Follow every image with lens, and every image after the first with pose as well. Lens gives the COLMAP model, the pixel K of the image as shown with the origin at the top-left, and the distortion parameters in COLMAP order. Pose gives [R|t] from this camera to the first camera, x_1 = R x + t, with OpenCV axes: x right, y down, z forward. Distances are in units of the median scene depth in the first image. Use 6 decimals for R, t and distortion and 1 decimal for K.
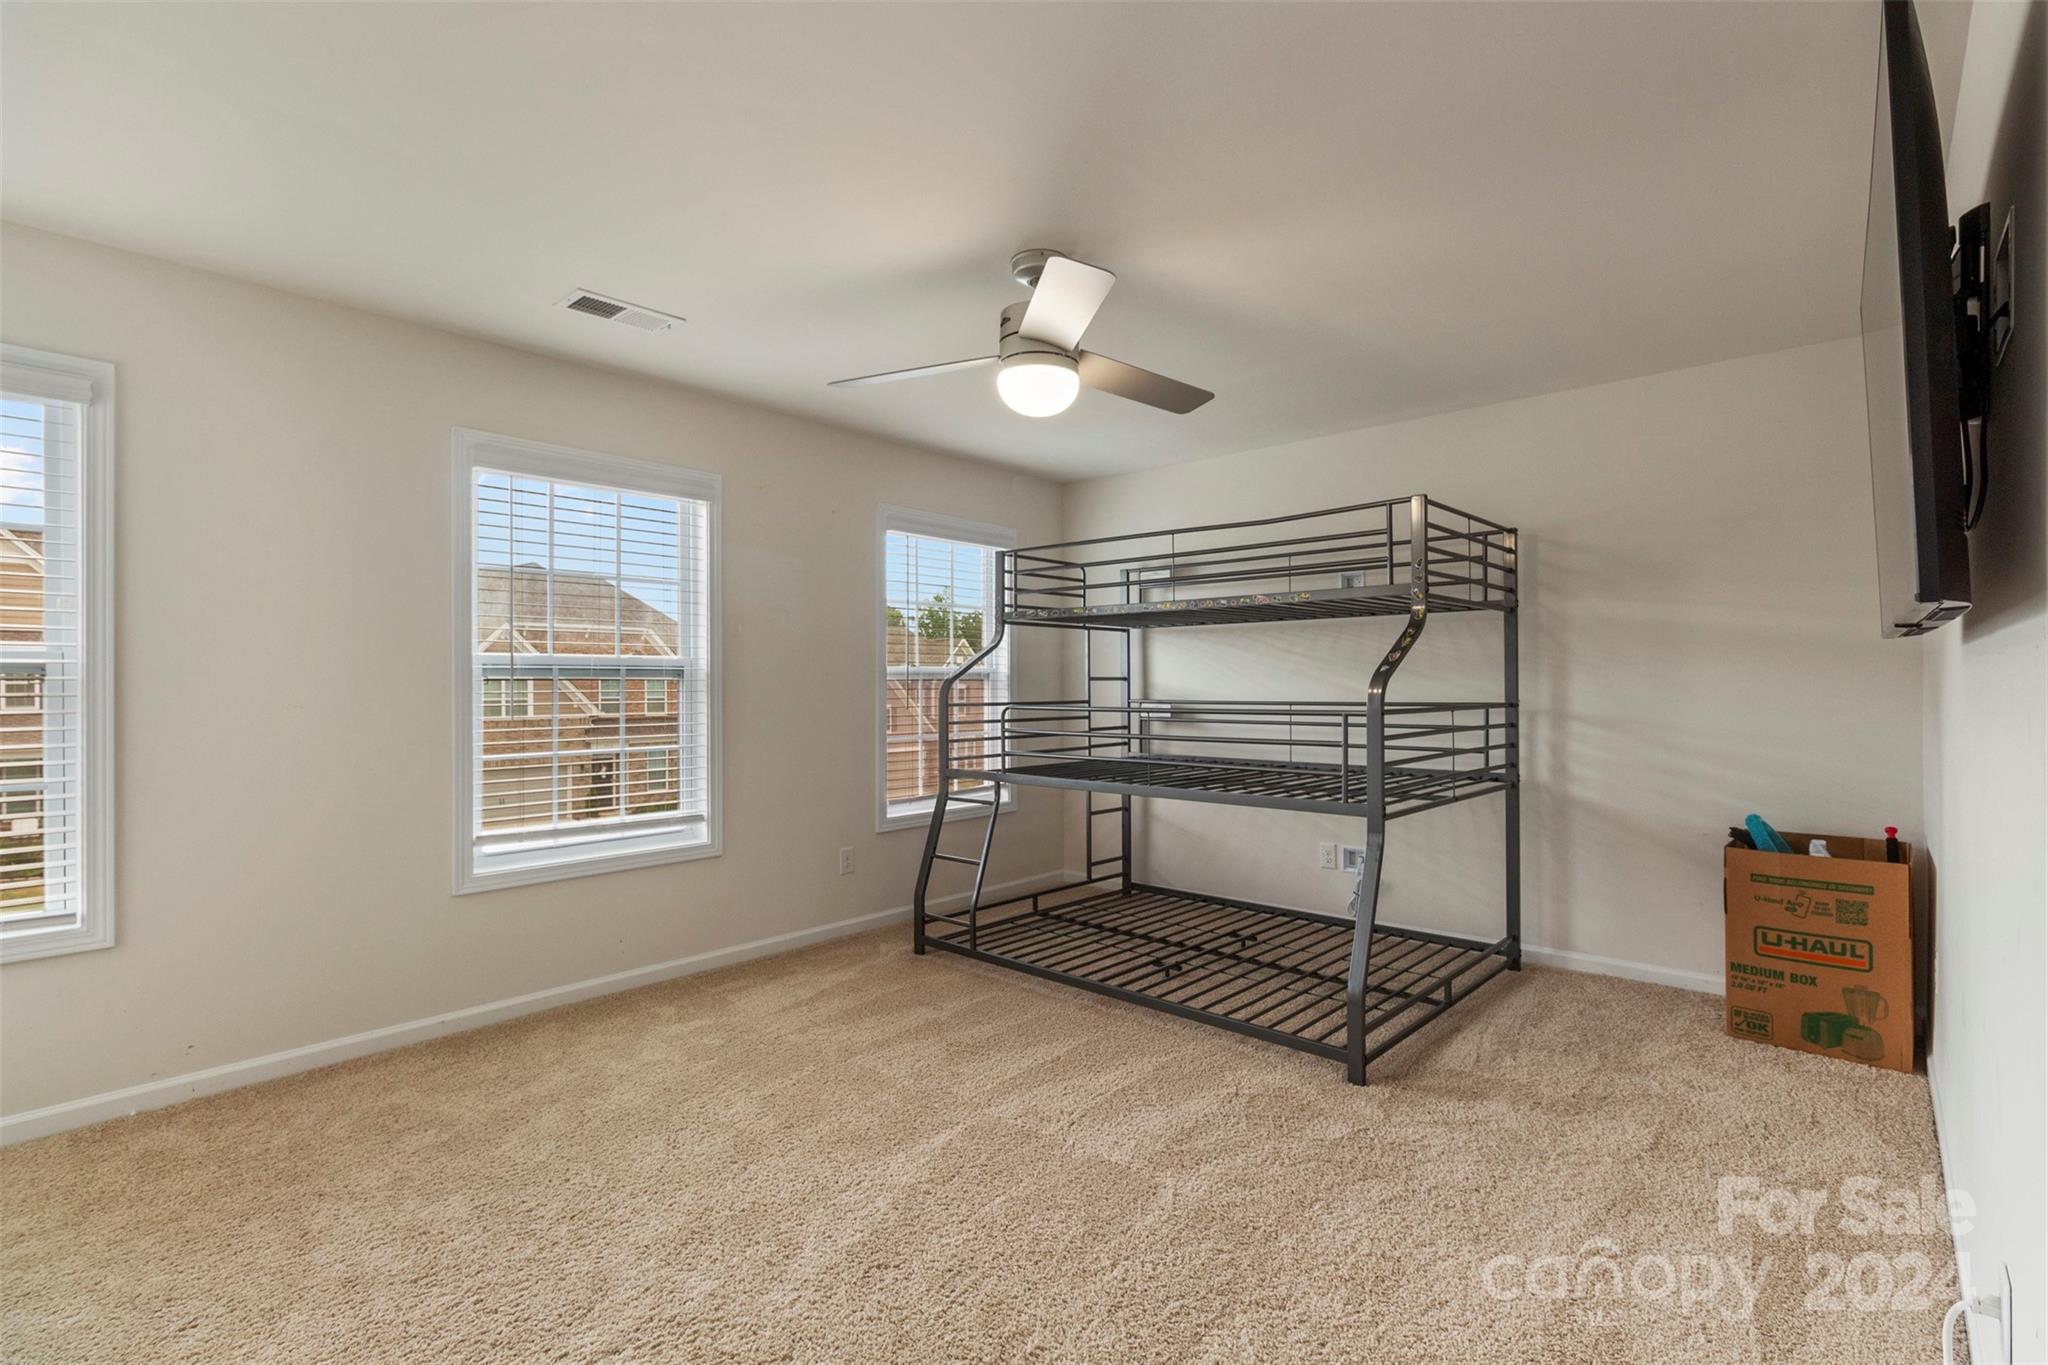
lens RADIAL K [[947.3, 0, 1027.7], [0, 947.3, 685.3], [0, 0, 1]] dist [0.001606, -0.000567]
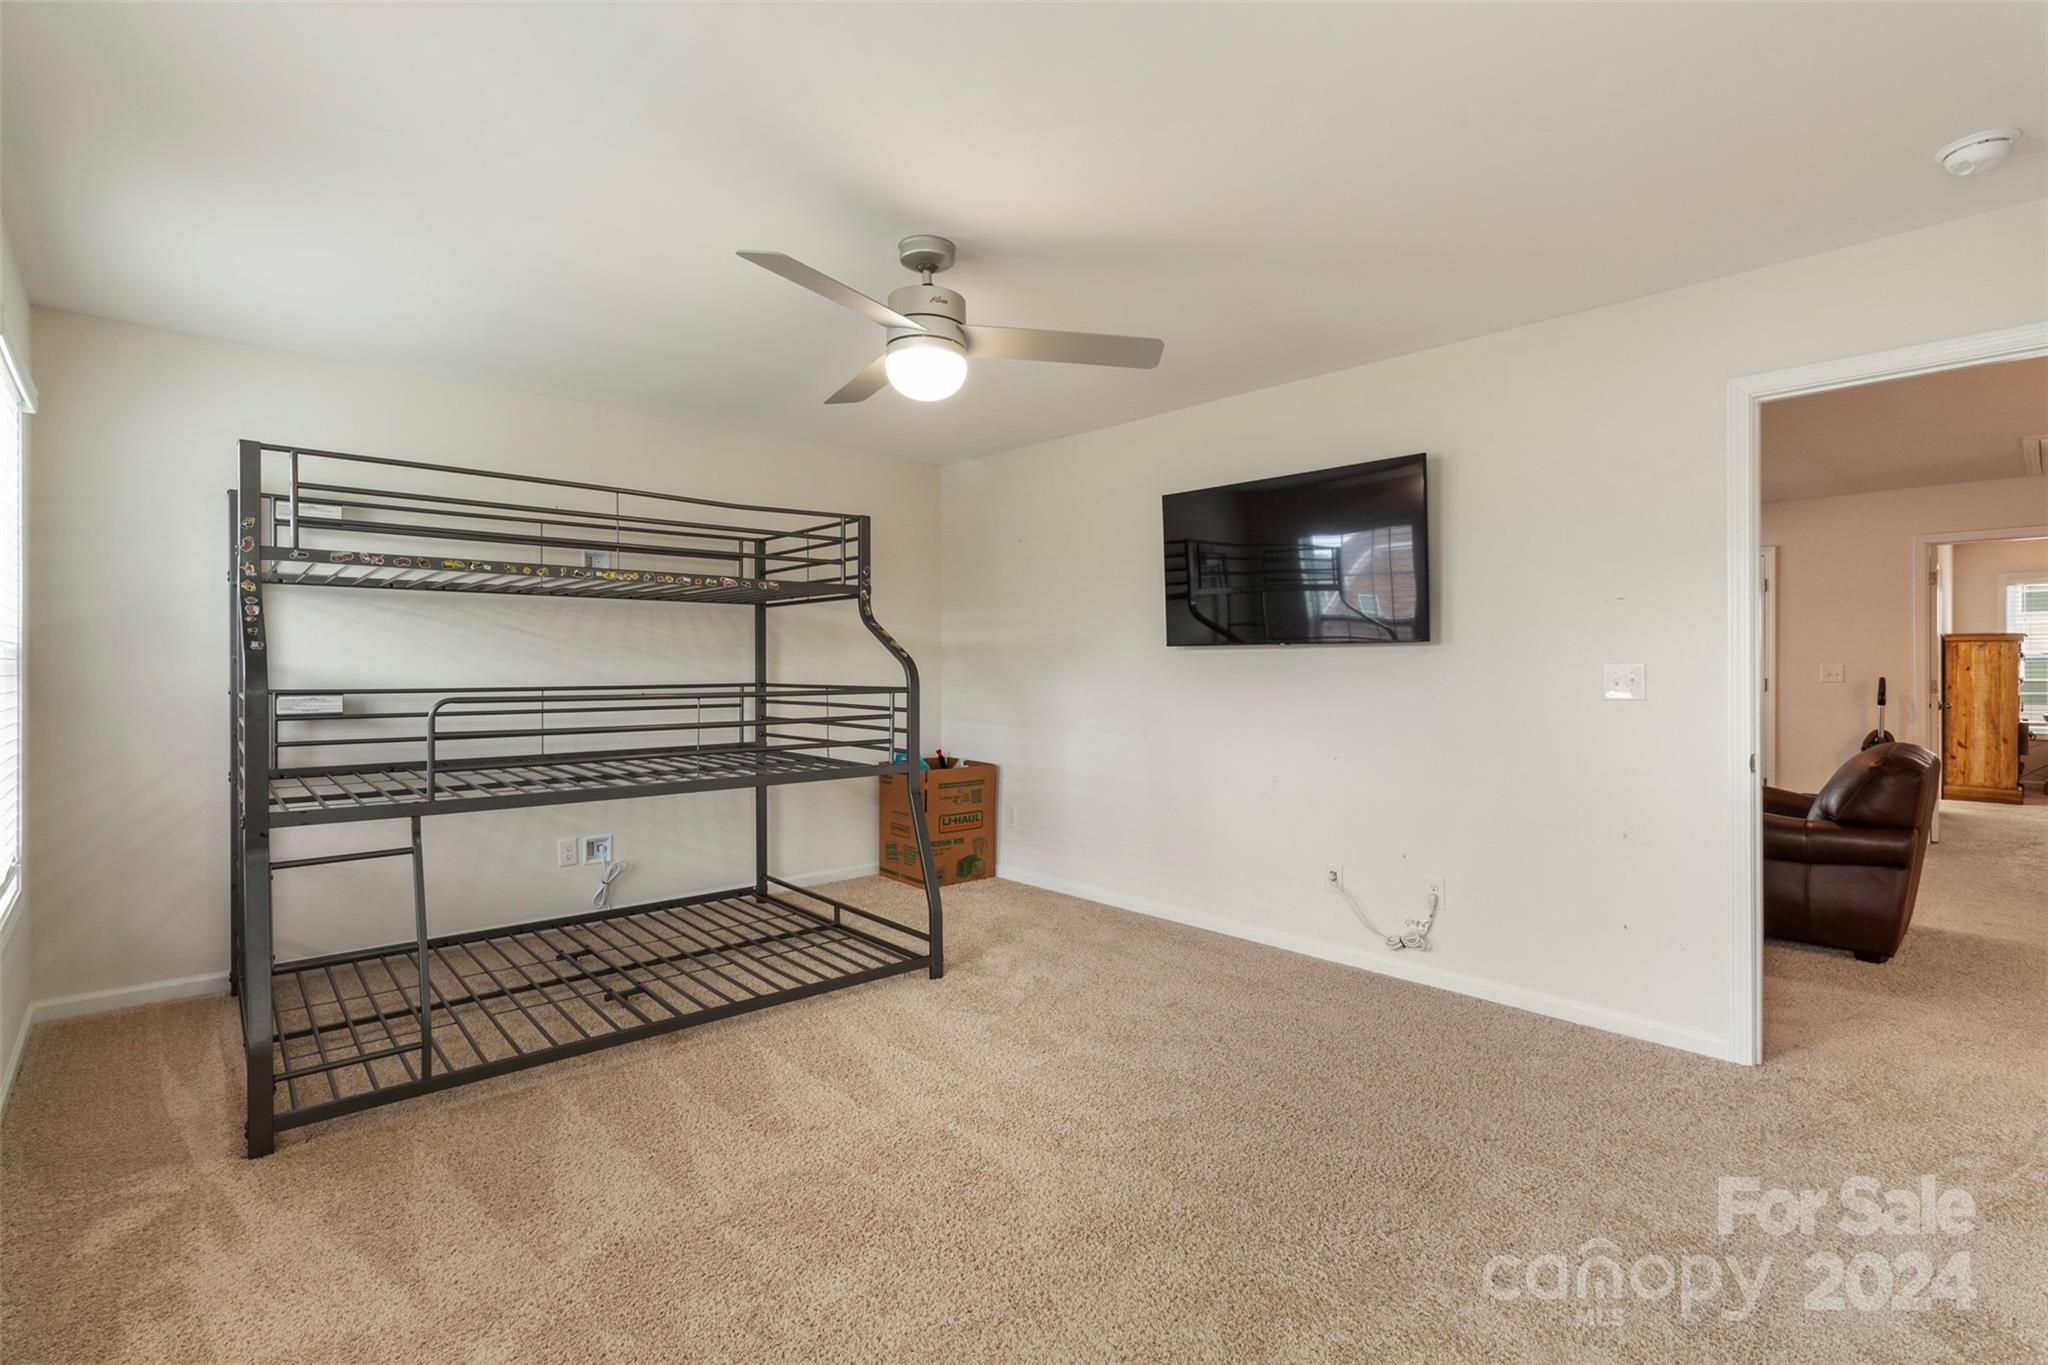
lens RADIAL K [[947.3, 0, 1034.9], [0, 947.3, 672.4], [0, 0, 1]] dist [0.001606, -0.000567]
pose [[0.103205, -0.004483, 0.994650, -0.696884], [0.000509, 0.999990, 0.004454, 0.000032], [-0.994660, 0.000046, 0.103206, 0.558397]]
